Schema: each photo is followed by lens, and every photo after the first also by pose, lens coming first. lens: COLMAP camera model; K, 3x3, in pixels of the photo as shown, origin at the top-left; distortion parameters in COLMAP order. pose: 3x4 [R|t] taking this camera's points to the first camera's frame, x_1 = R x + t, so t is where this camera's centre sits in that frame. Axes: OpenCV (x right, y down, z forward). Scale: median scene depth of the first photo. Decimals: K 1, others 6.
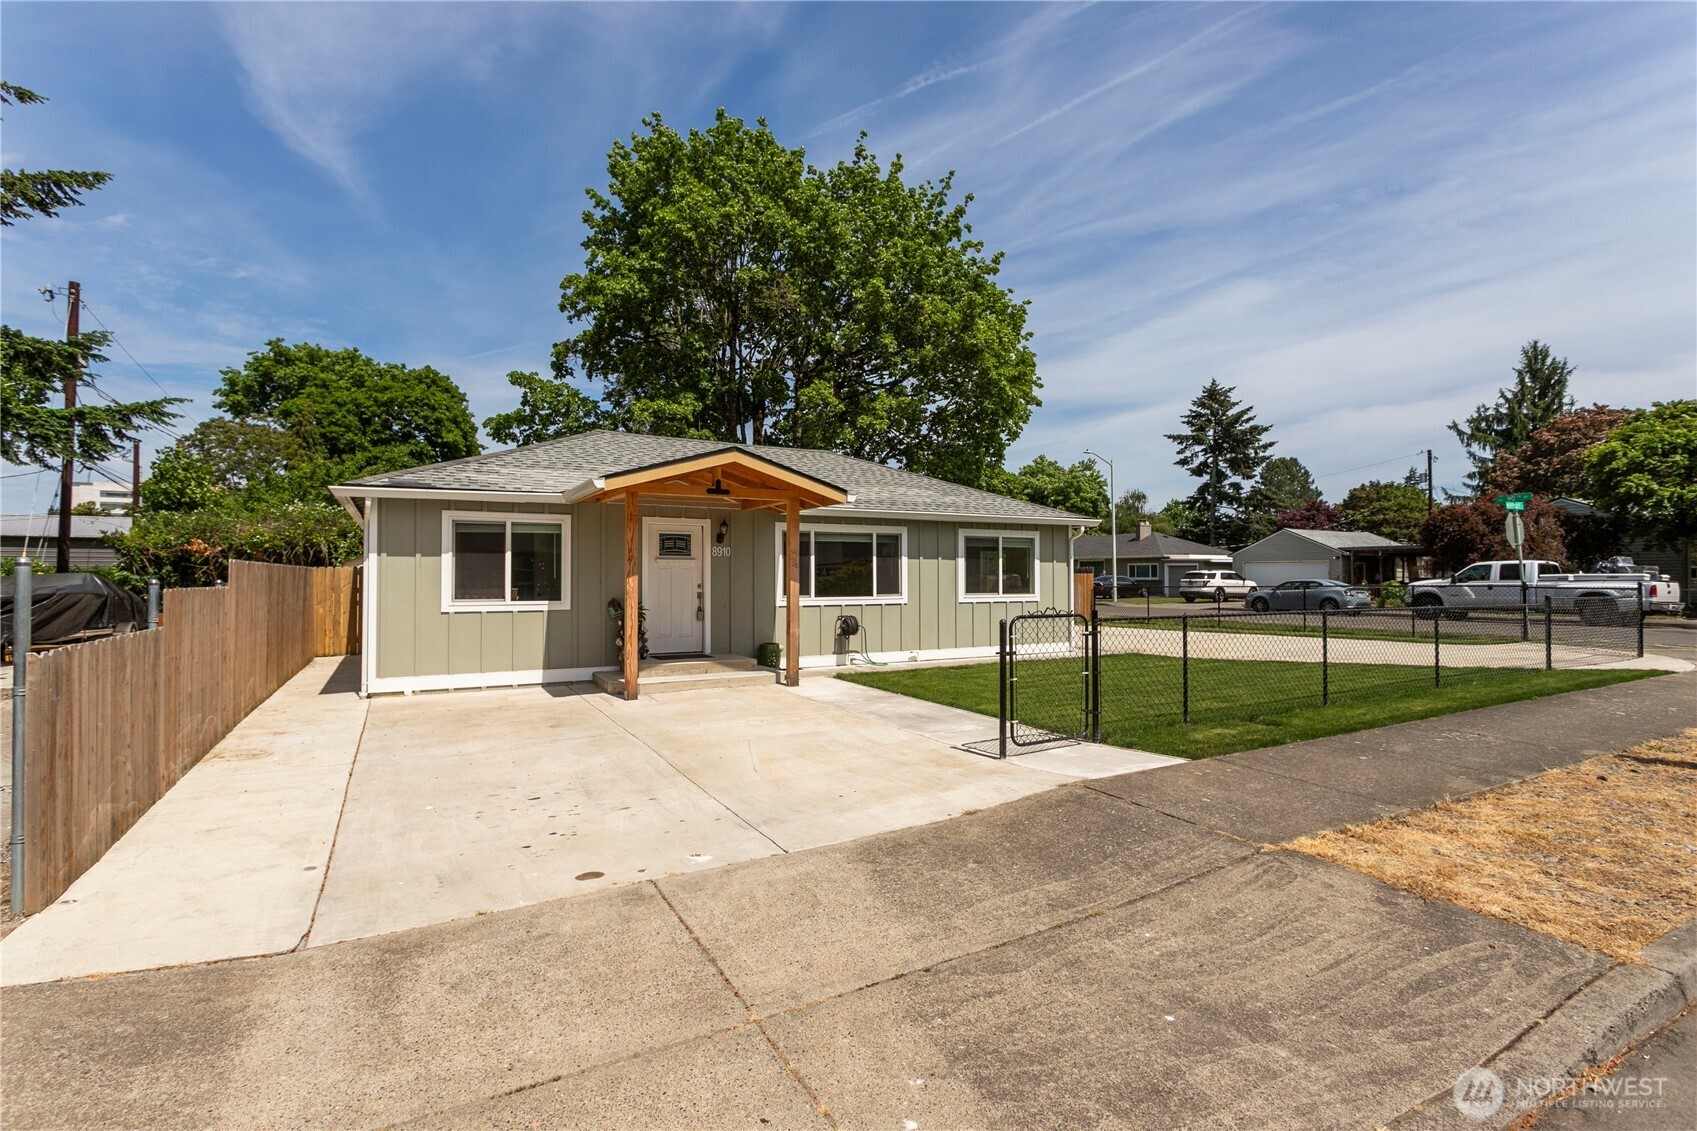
lens RADIAL K [[816.7, 0, 843.0], [0, 816.7, 560.2], [0, 0, 1]] dist [-0.002879, 0.000915]
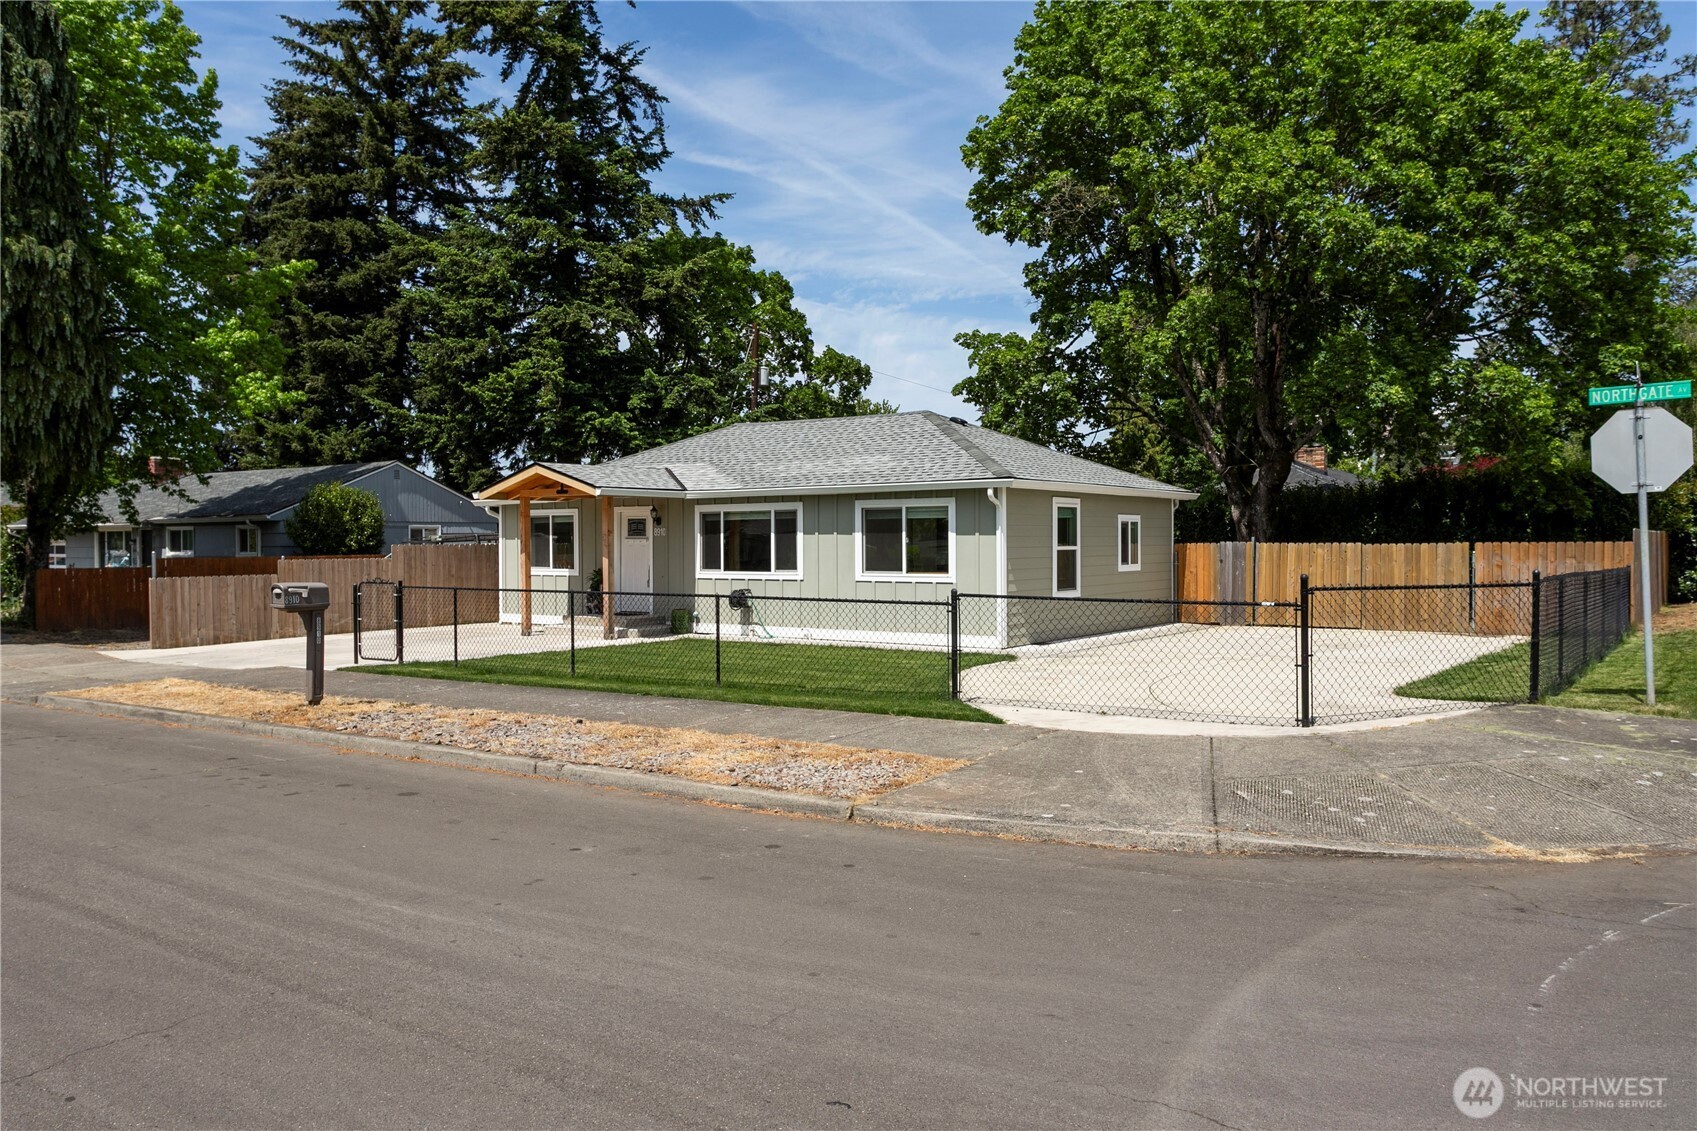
lens RADIAL K [[1244.6, 0, 848.7], [0, 1244.6, 566.9], [0, 0, 1]] dist [0.001642, 0.008948]
pose [[0.409716, 0.017336, -0.912048, 1.532629], [0.022371, 0.999328, 0.029045, -0.005459], [0.911939, -0.032304, 0.409053, 0.451864]]
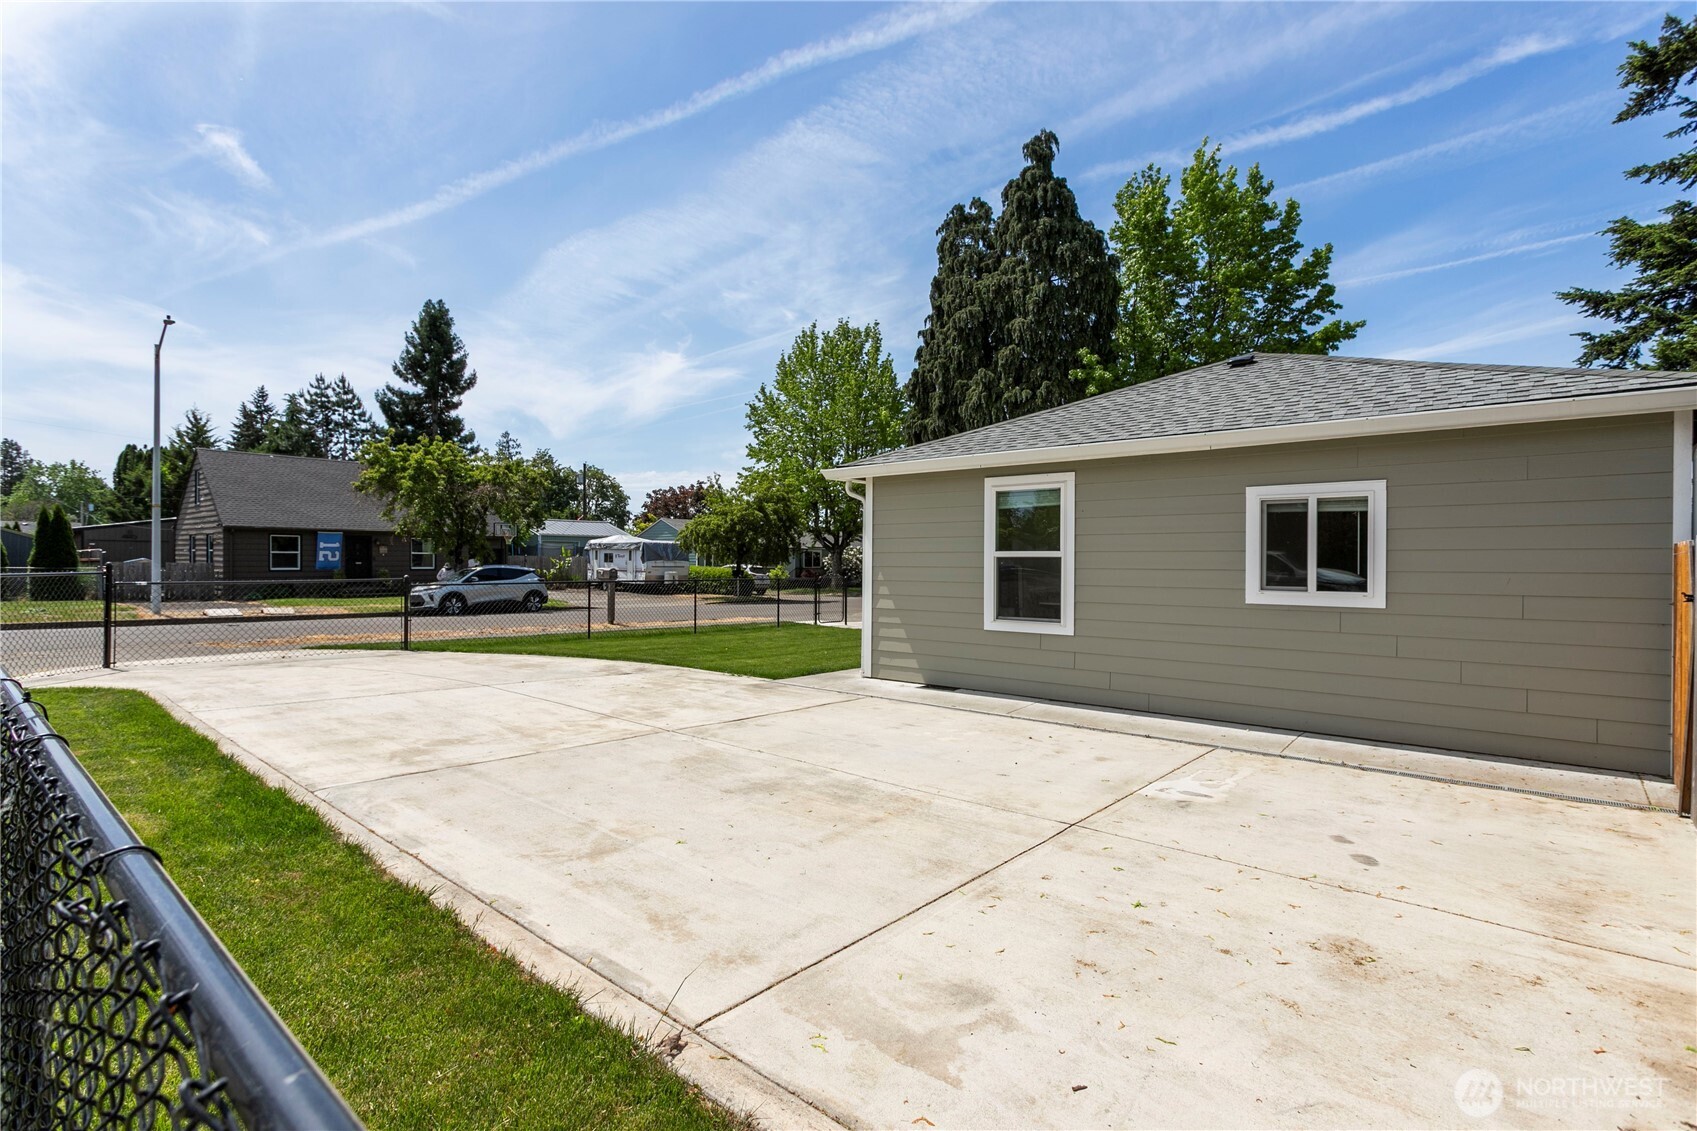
lens RADIAL K [[816.7, 0, 845.0], [0, 816.7, 564.8], [0, 0, 1]] dist [-0.002879, 0.000915]
pose [[-0.943765, -0.005313, -0.330573, 0.595256], [0.000205, 0.999861, -0.016654, 0.040431], [0.330616, -0.015785, -0.943633, 1.871554]]
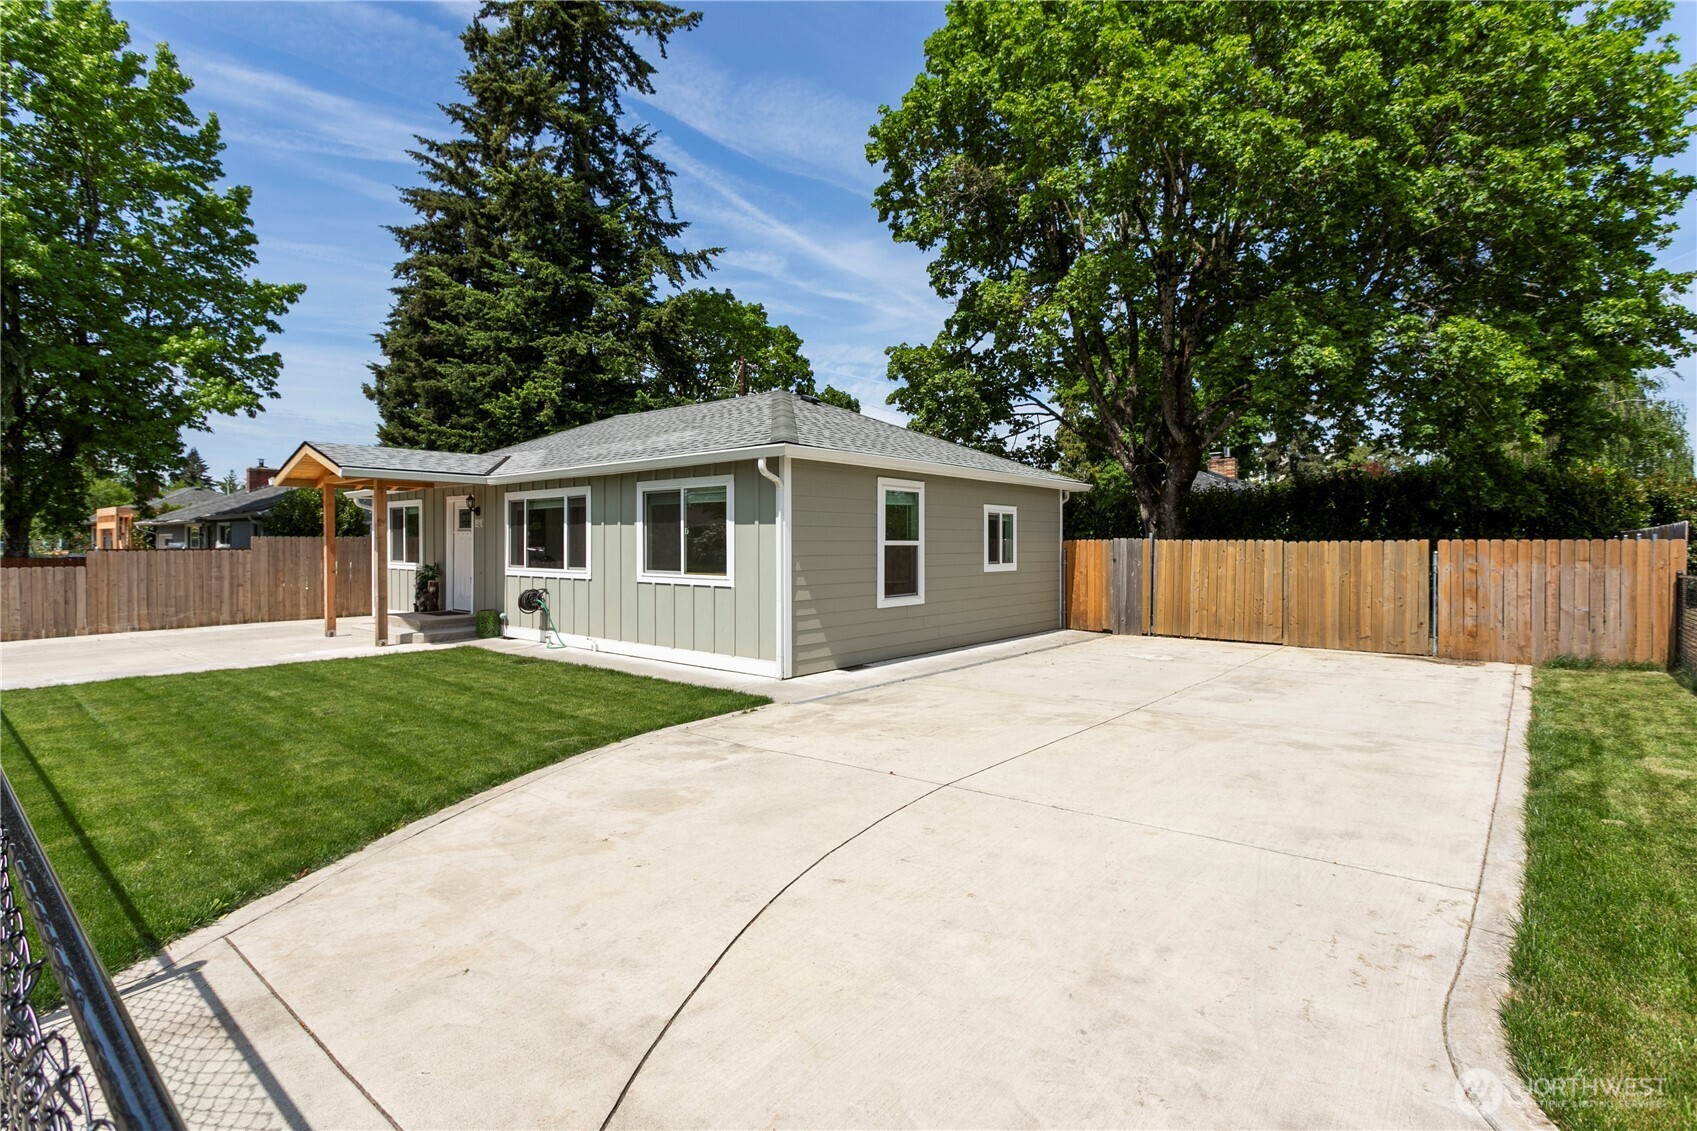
lens RADIAL K [[816.7, 0, 850.9], [0, 816.7, 553.1], [0, 0, 1]] dist [-0.002879, 0.000915]
pose [[0.342792, 0.013365, -0.939316, 0.976482], [0.015635, 0.999679, 0.019929, 0.014745], [0.939281, -0.021518, 0.342473, 1.002762]]
